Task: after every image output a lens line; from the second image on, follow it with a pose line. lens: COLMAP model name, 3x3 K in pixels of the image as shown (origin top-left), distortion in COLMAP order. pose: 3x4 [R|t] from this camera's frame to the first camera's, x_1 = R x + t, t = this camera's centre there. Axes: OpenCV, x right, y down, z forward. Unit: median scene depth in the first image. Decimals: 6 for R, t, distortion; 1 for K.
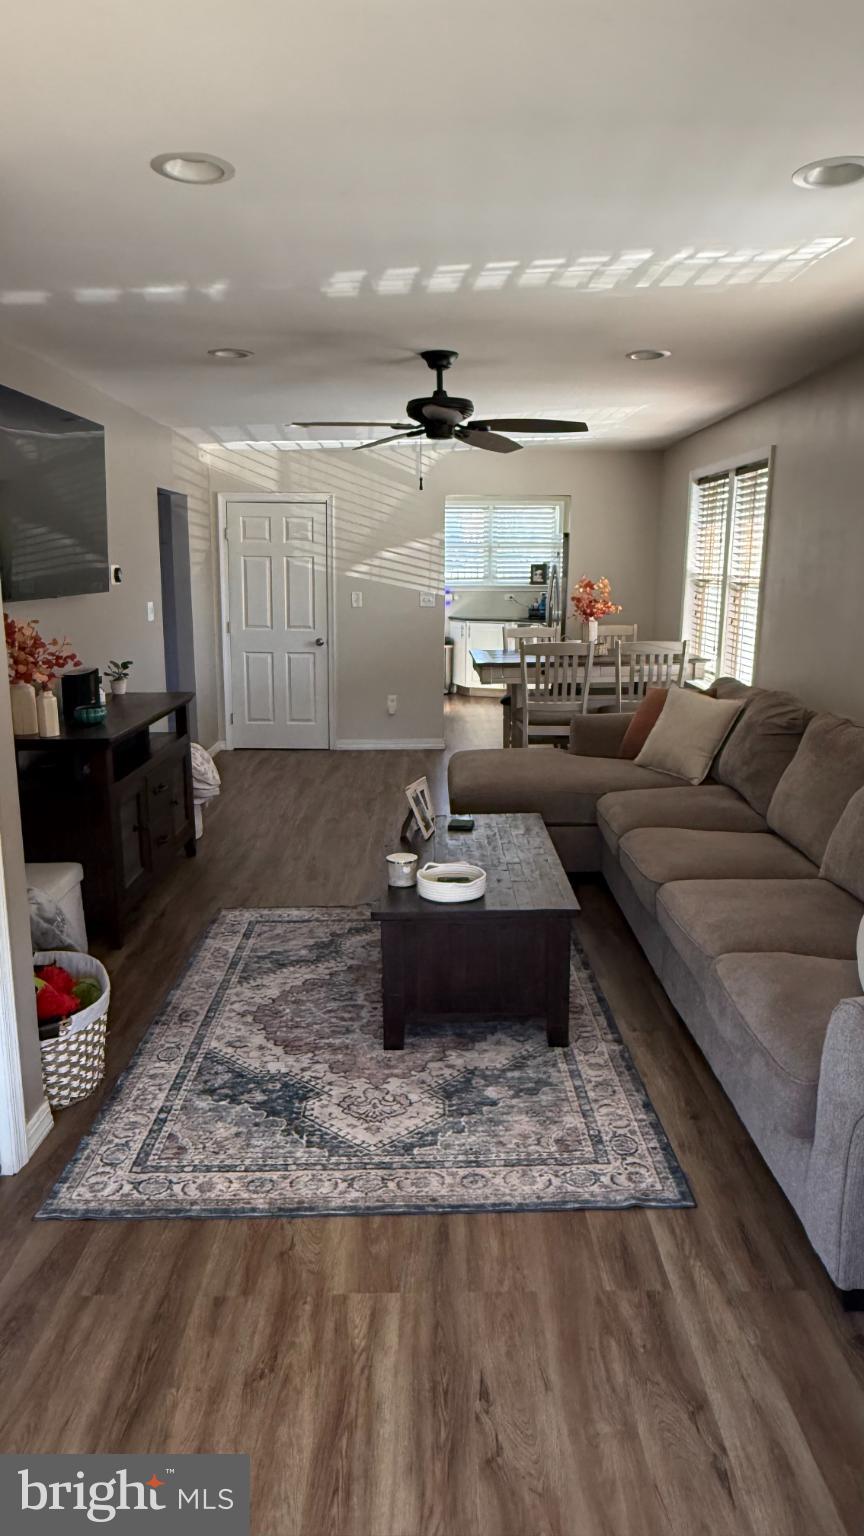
lens RADIAL K [[983.8, 0, 432.9], [0, 983.8, 768.6], [0, 0, 1]] dist [0.000432, -0.000764]
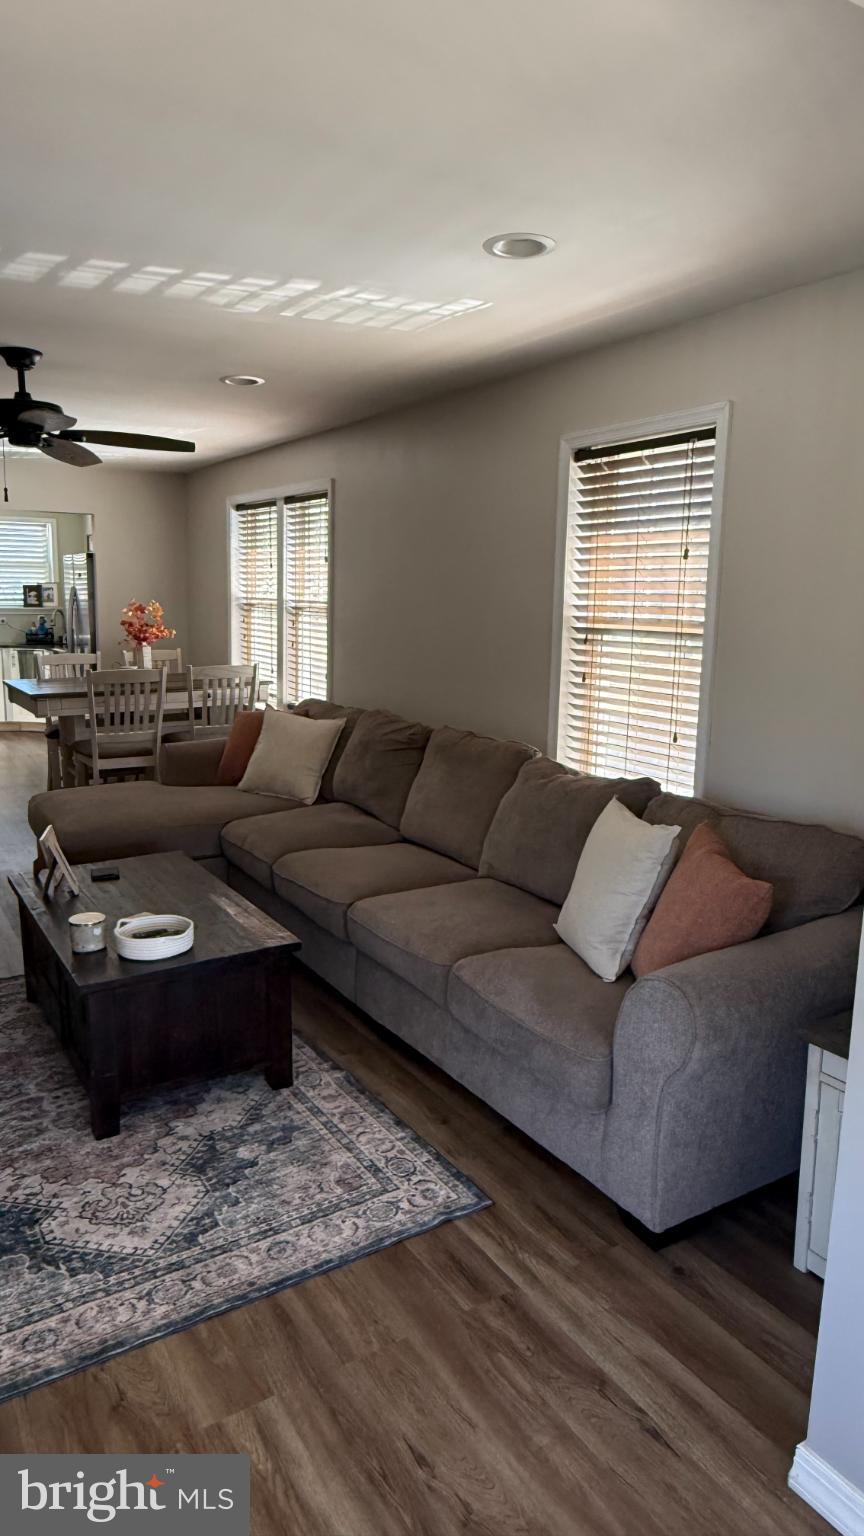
lens RADIAL K [[983.8, 0, 429.5], [0, 983.8, 765.5], [0, 0, 1]] dist [0.000432, -0.000764]
pose [[0.858018, -0.077945, 0.507671, -0.215564], [0.090591, 0.995888, -0.000206, -0.018750], [-0.505567, 0.046167, 0.861551, 0.083767]]
